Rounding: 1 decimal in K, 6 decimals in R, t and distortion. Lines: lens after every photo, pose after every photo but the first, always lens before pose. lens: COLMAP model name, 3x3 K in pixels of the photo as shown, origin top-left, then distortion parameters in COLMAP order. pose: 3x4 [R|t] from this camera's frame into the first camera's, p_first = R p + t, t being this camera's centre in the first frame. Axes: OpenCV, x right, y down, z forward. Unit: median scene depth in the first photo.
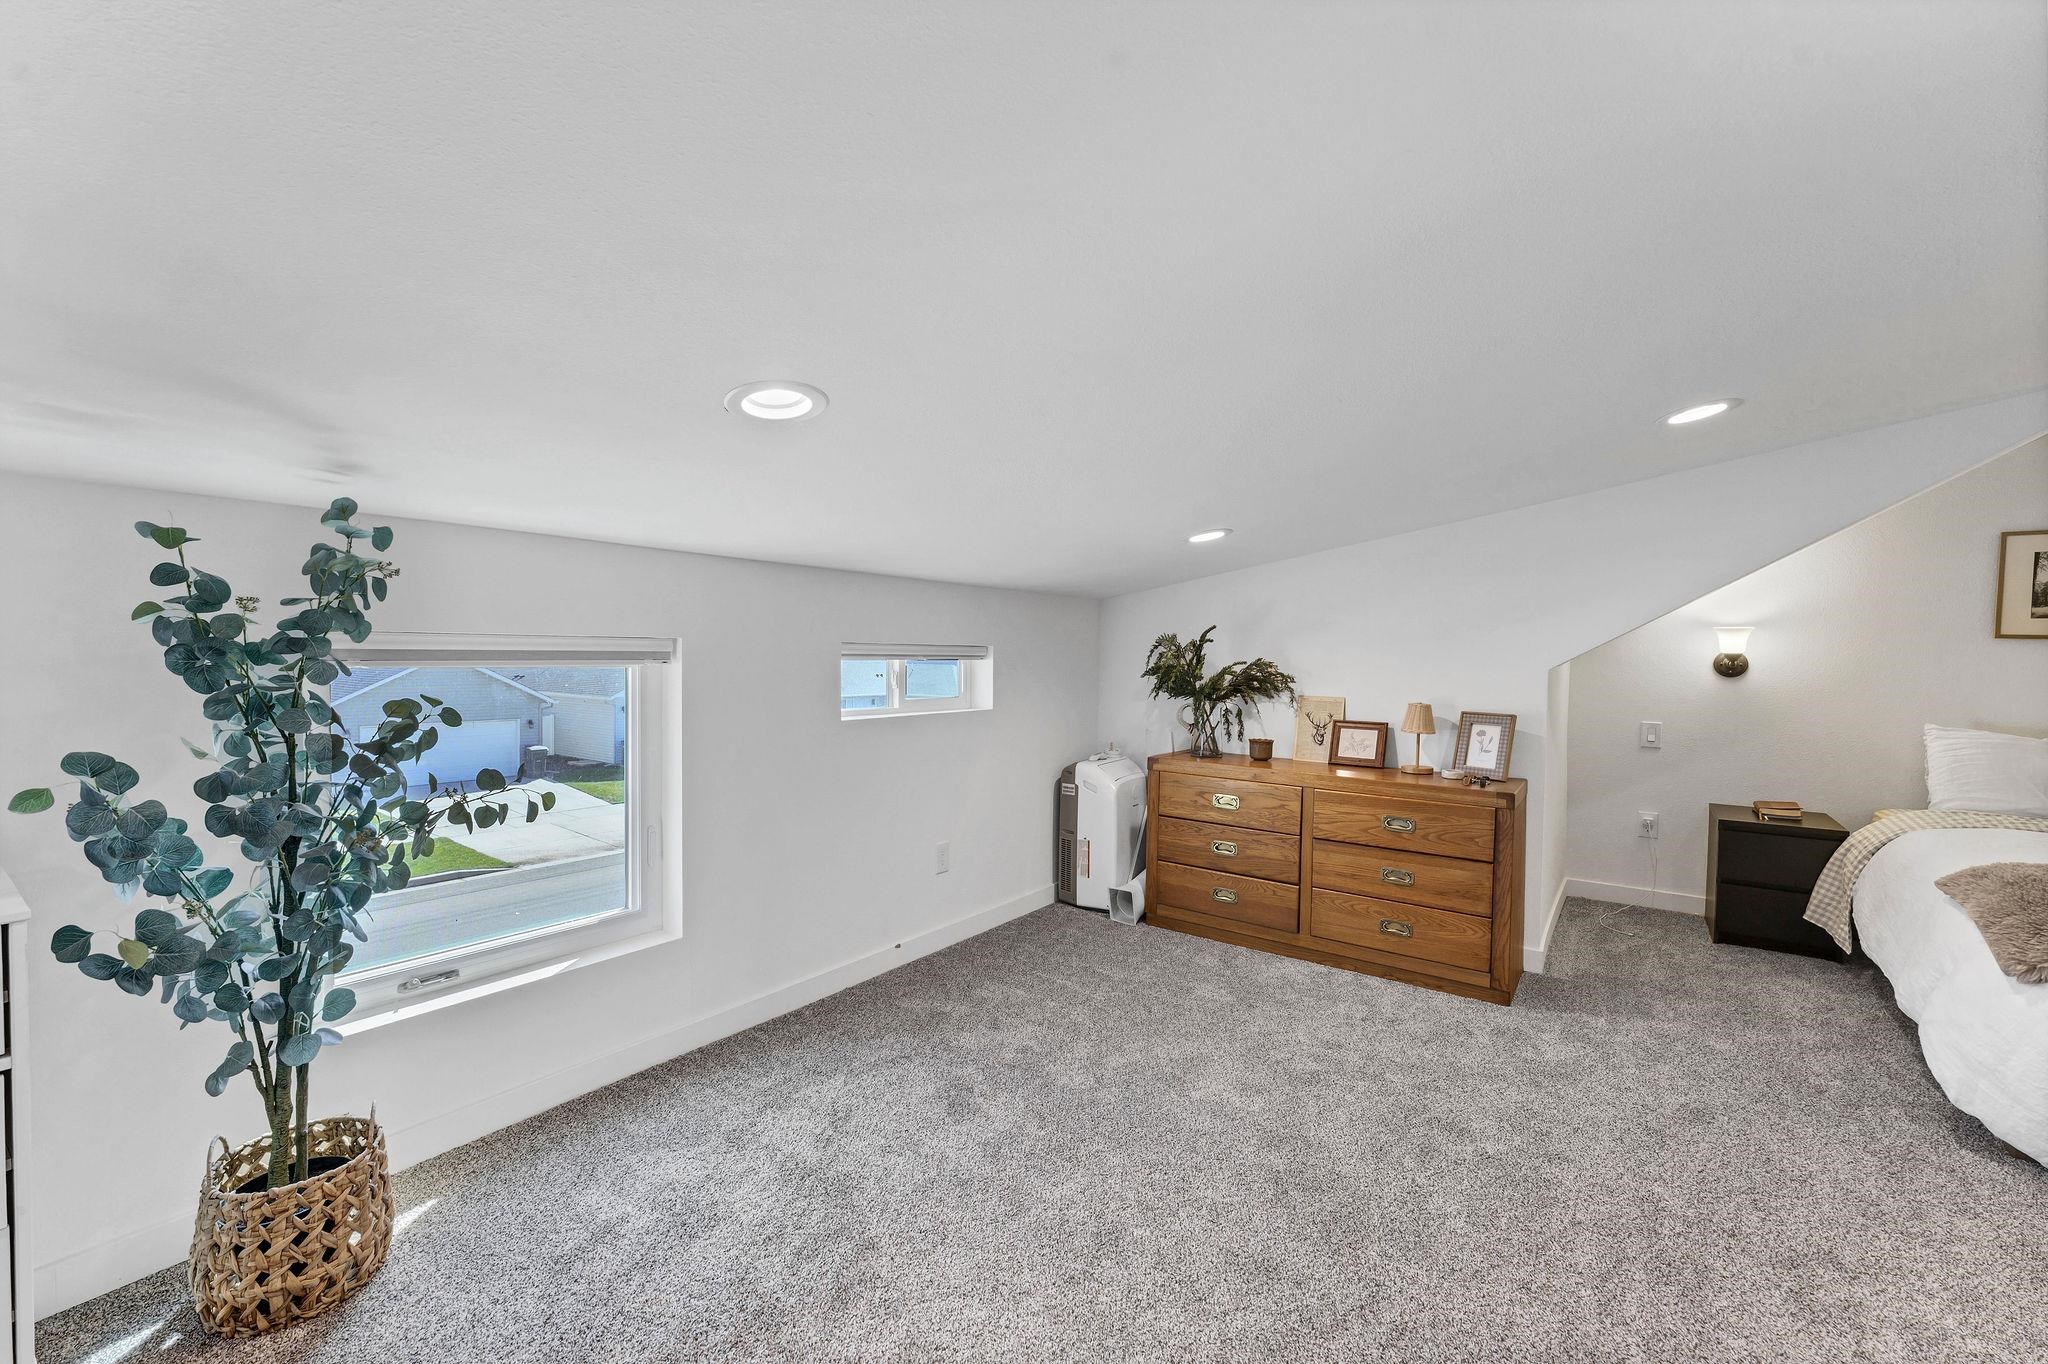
lens RADIAL K [[851.2, 0, 1017.6], [0, 851.2, 676.3], [0, 0, 1]] dist [-0.006203, -0.000255]
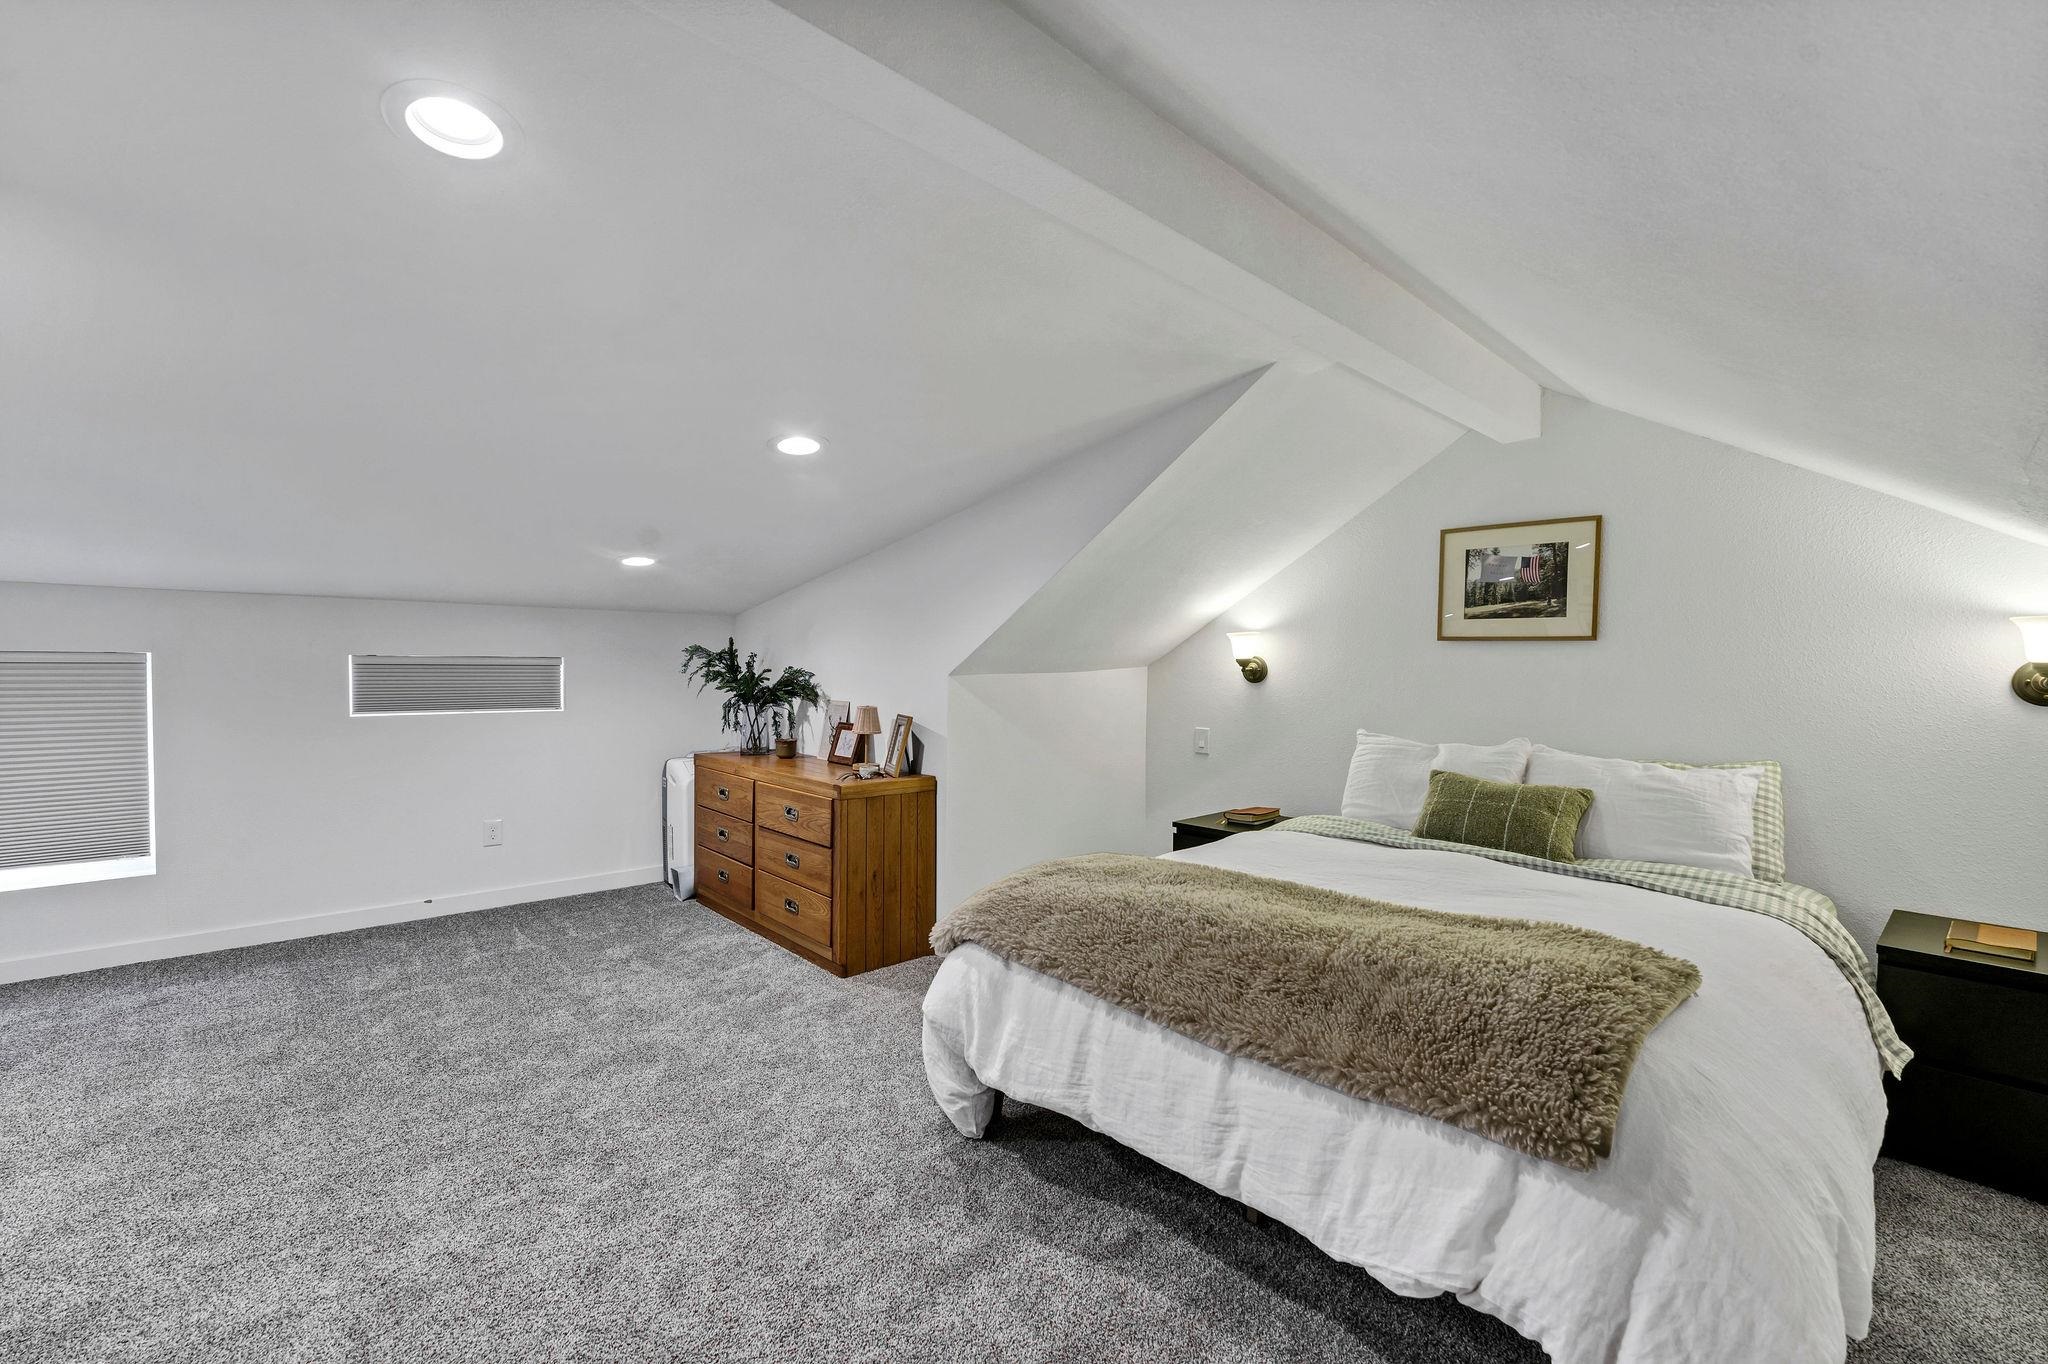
lens RADIAL K [[851.2, 0, 1021.1], [0, 851.2, 690.5], [0, 0, 1]] dist [-0.006203, -0.000255]
pose [[0.982083, 0.000893, -0.188447, 0.881297], [-0.001710, 0.999990, -0.004175, 0.016398], [0.188441, 0.004422, 0.982075, -0.036484]]
